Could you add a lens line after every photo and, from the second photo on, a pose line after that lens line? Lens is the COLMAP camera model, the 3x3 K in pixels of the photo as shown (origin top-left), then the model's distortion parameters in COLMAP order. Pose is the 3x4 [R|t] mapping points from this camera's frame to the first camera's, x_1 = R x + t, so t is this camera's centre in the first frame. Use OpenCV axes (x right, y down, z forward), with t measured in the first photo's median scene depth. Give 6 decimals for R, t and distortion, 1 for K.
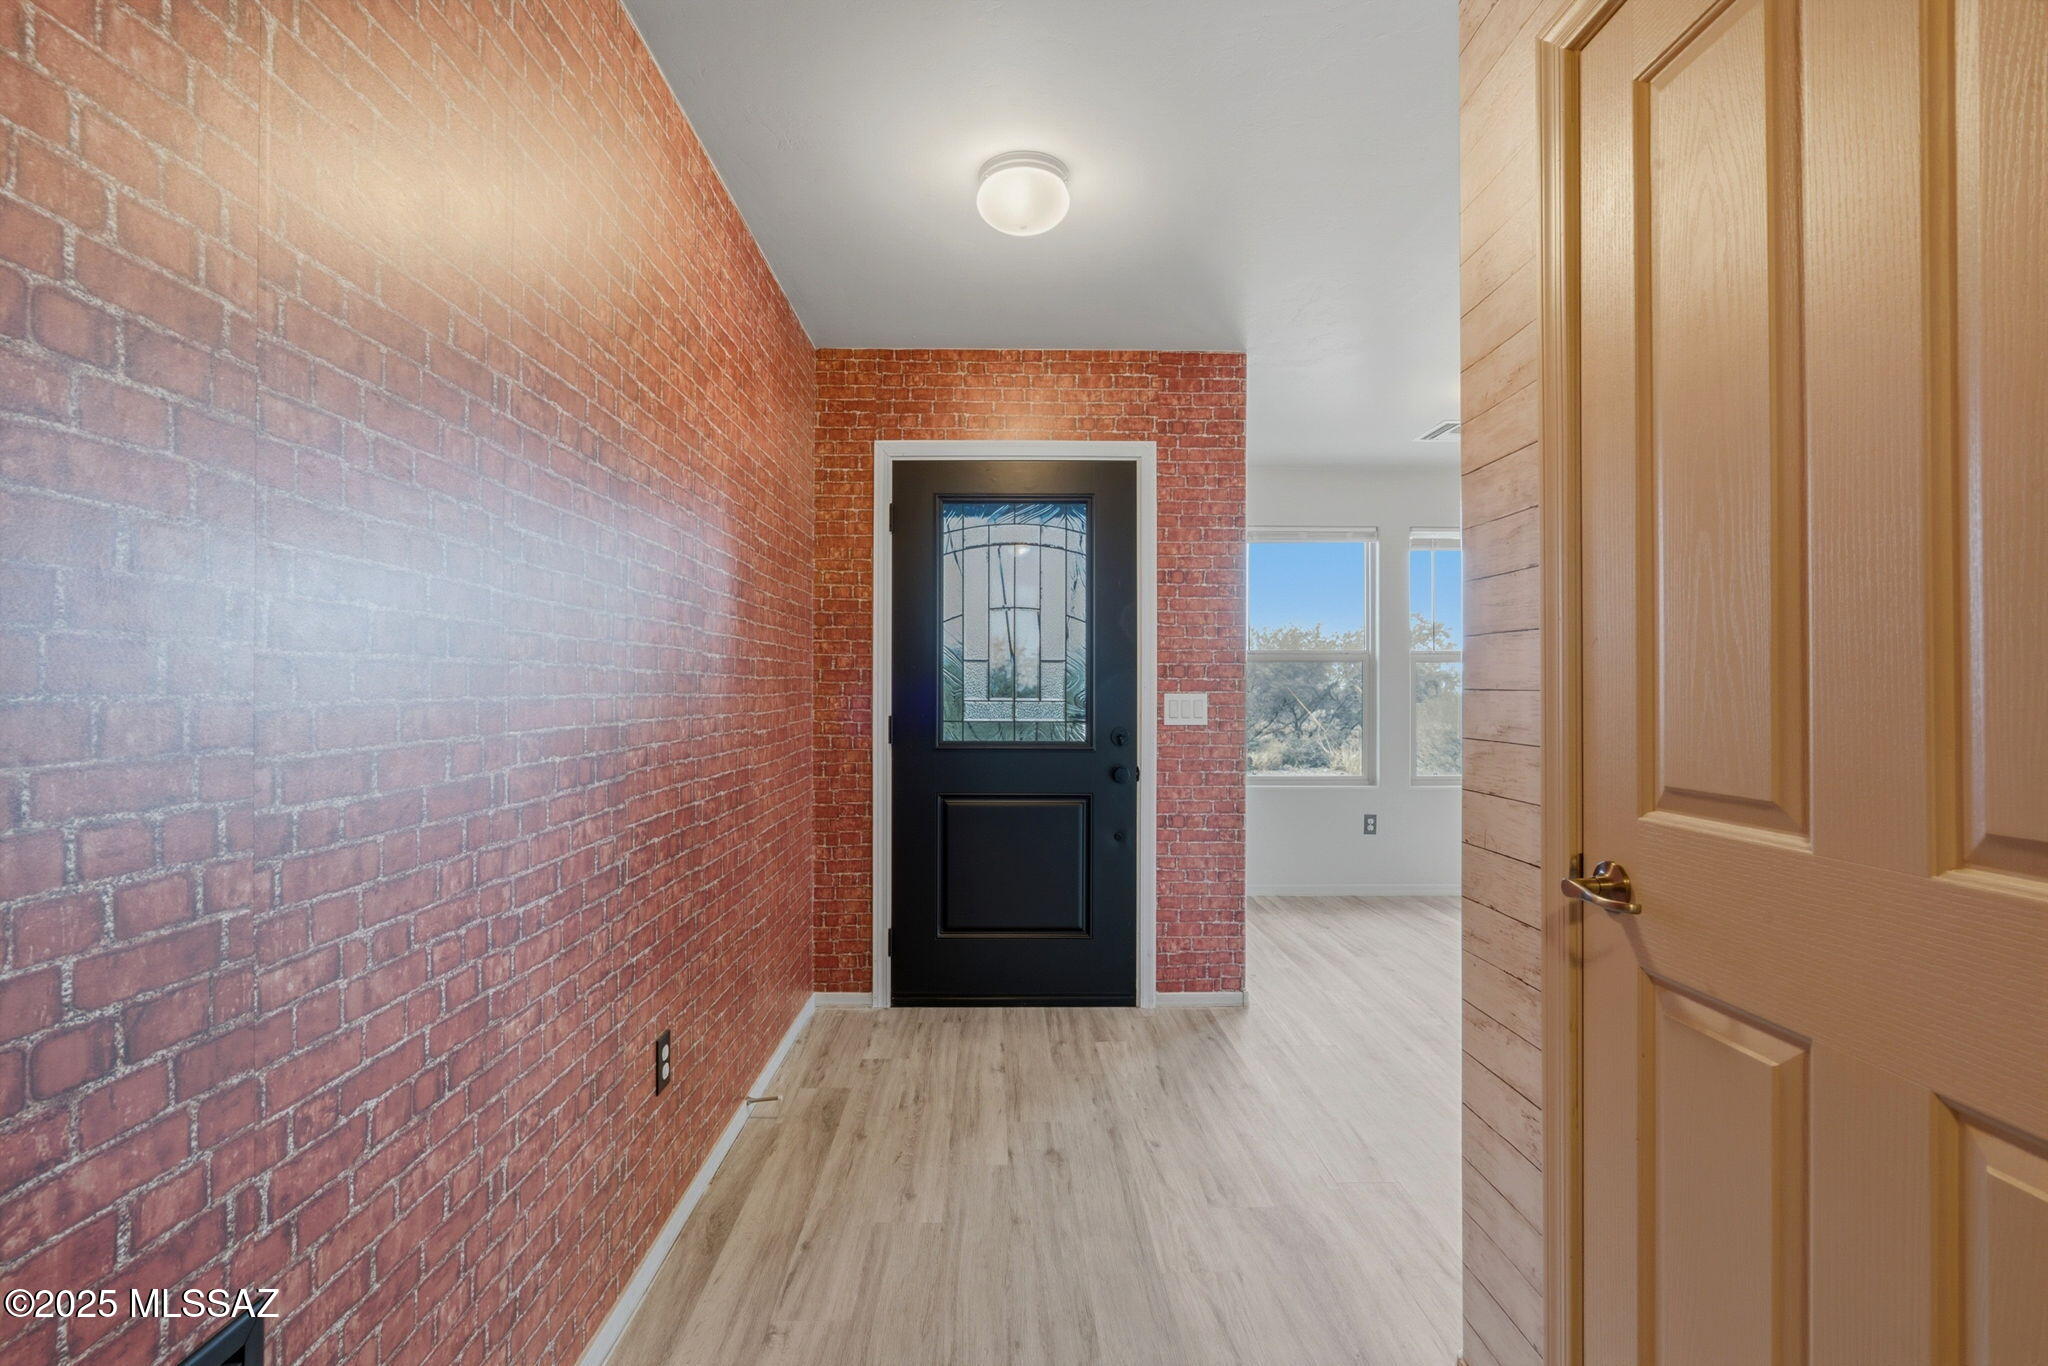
lens RADIAL K [[927.9, 0, 1009.4], [0, 927.9, 681.2], [0, 0, 1]] dist [-0.004232, -0.000168]
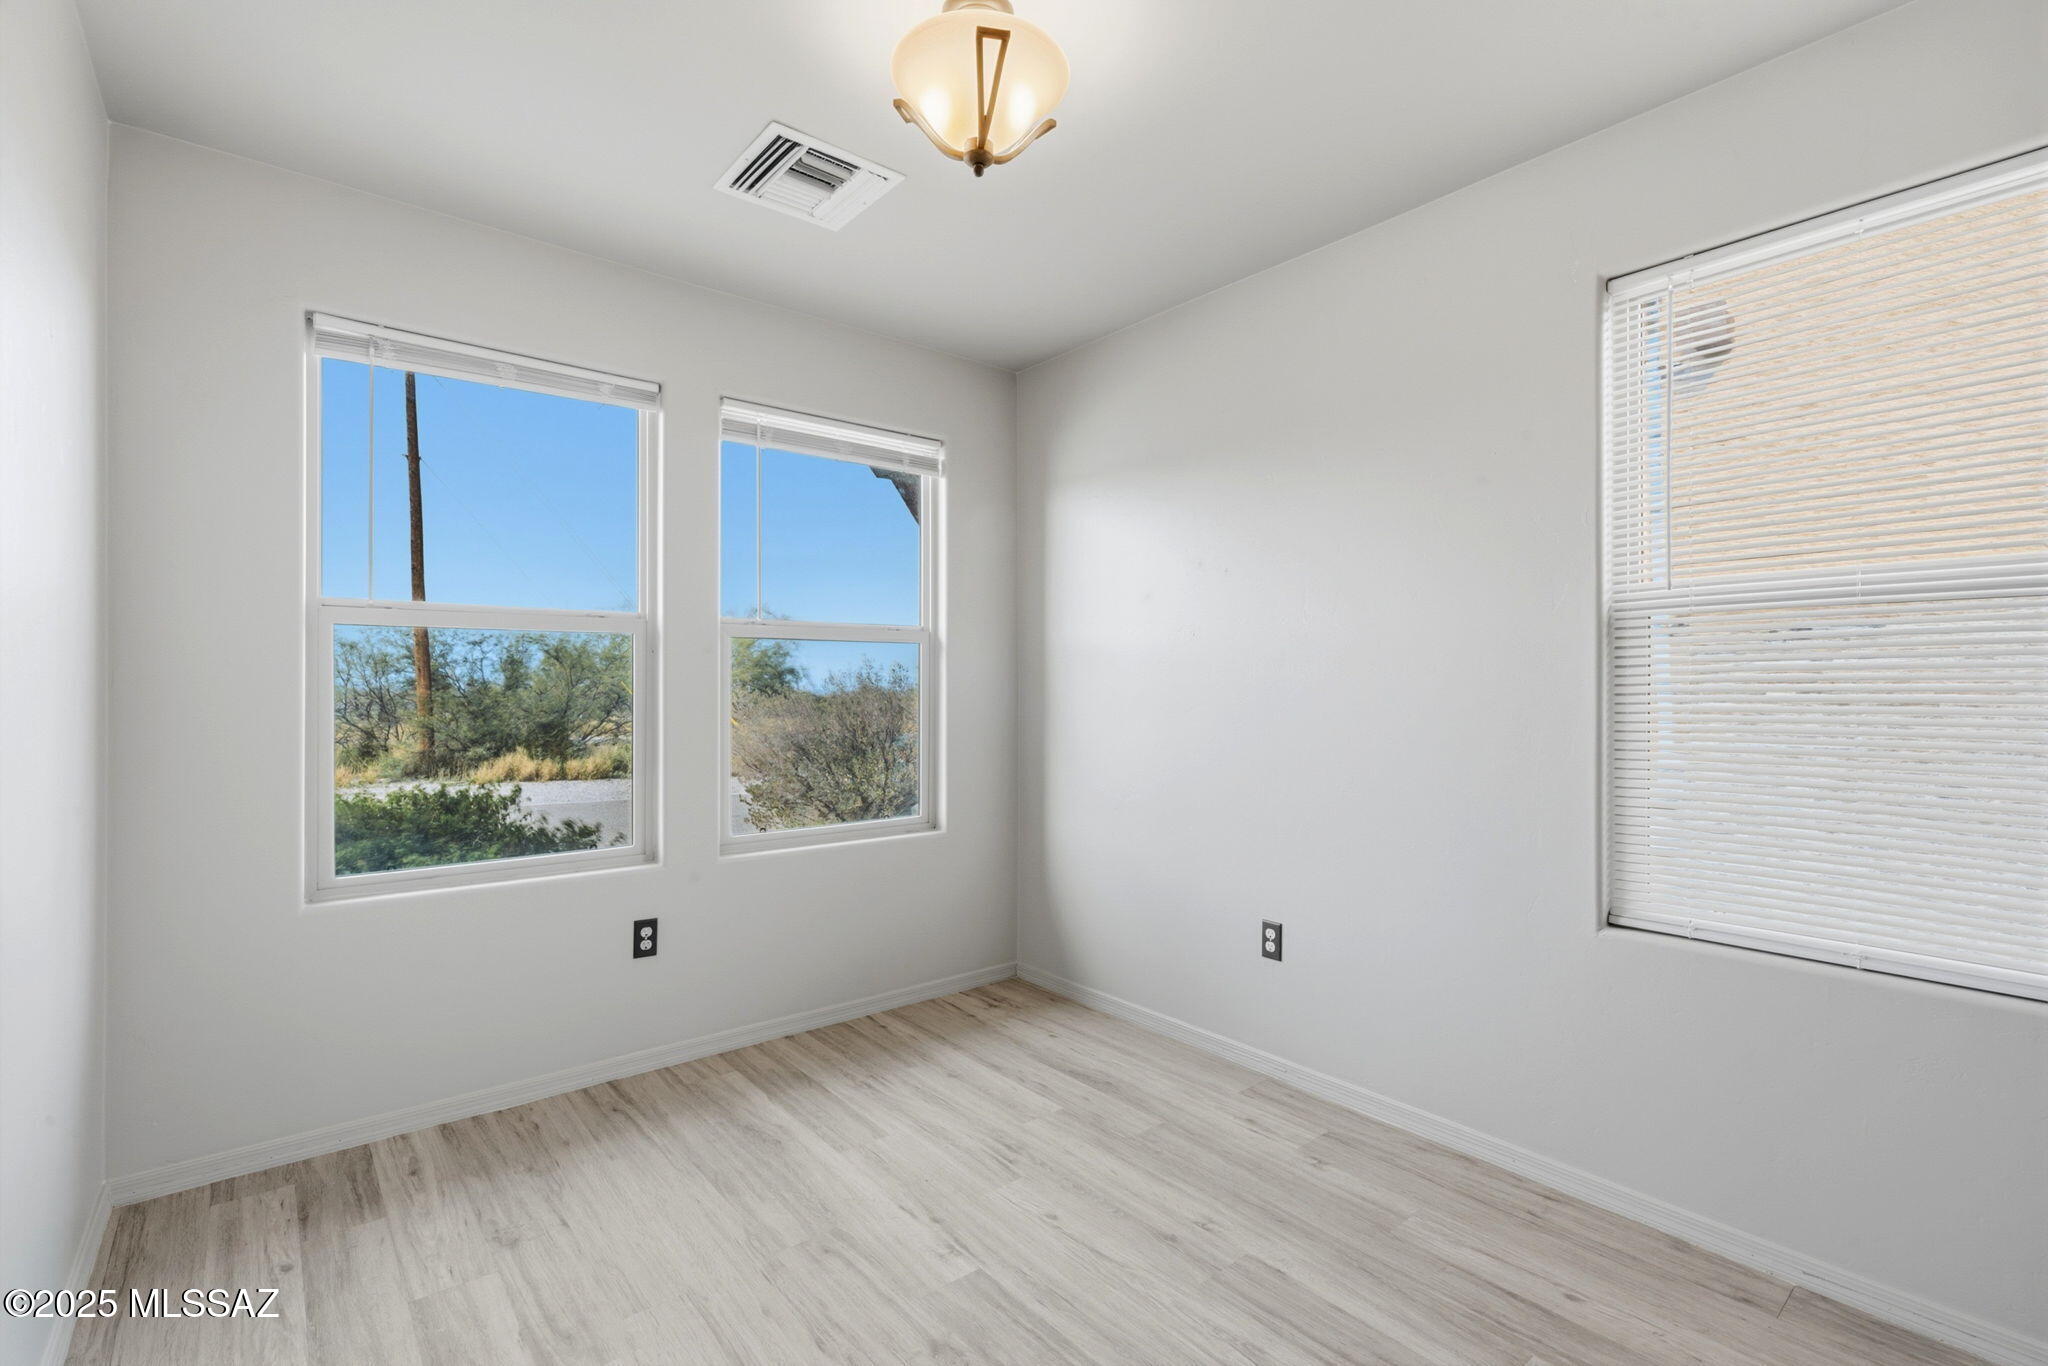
lens RADIAL K [[897.9, 0, 1017.2], [0, 897.9, 684.6], [0, 0, 1]] dist [-0.045921, 0.013840]
pose [[0.779370, -0.003879, 0.626552, 0.236702], [-0.002387, 0.999955, 0.009160, 0.003689], [-0.626560, -0.008634, 0.779326, 0.470495]]
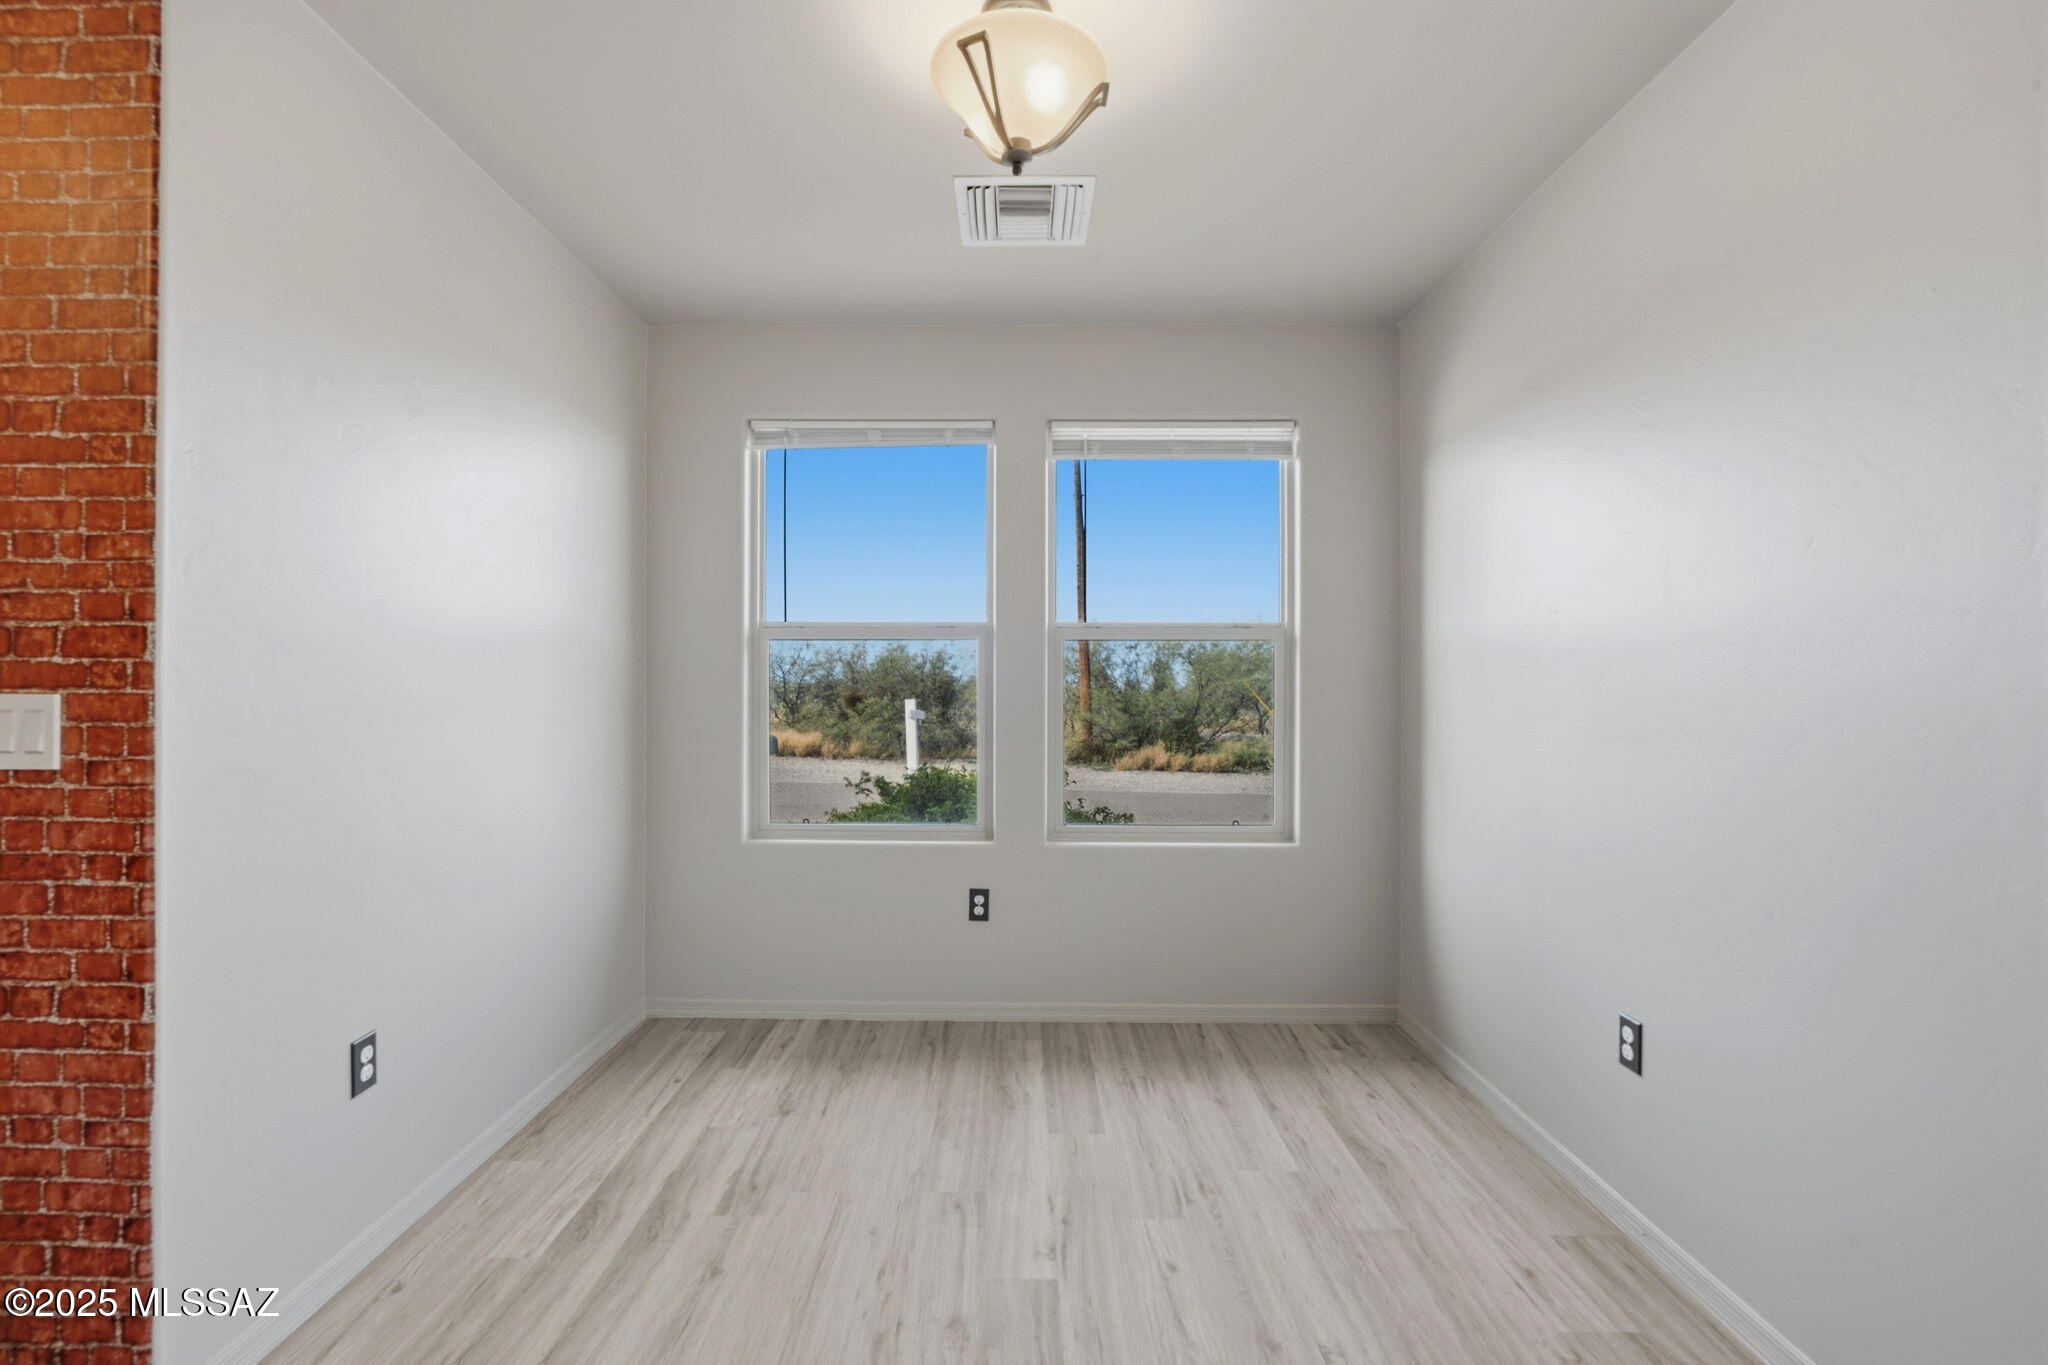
lens RADIAL K [[897.9, 0, 1017.2], [0, 897.9, 684.1], [0, 0, 1]] dist [-0.045921, 0.013840]
pose [[0.999678, -0.000492, -0.025378, 0.429685], [0.000703, 0.999965, 0.008308, 0.003831], [0.025373, -0.008324, 0.999643, 0.411050]]
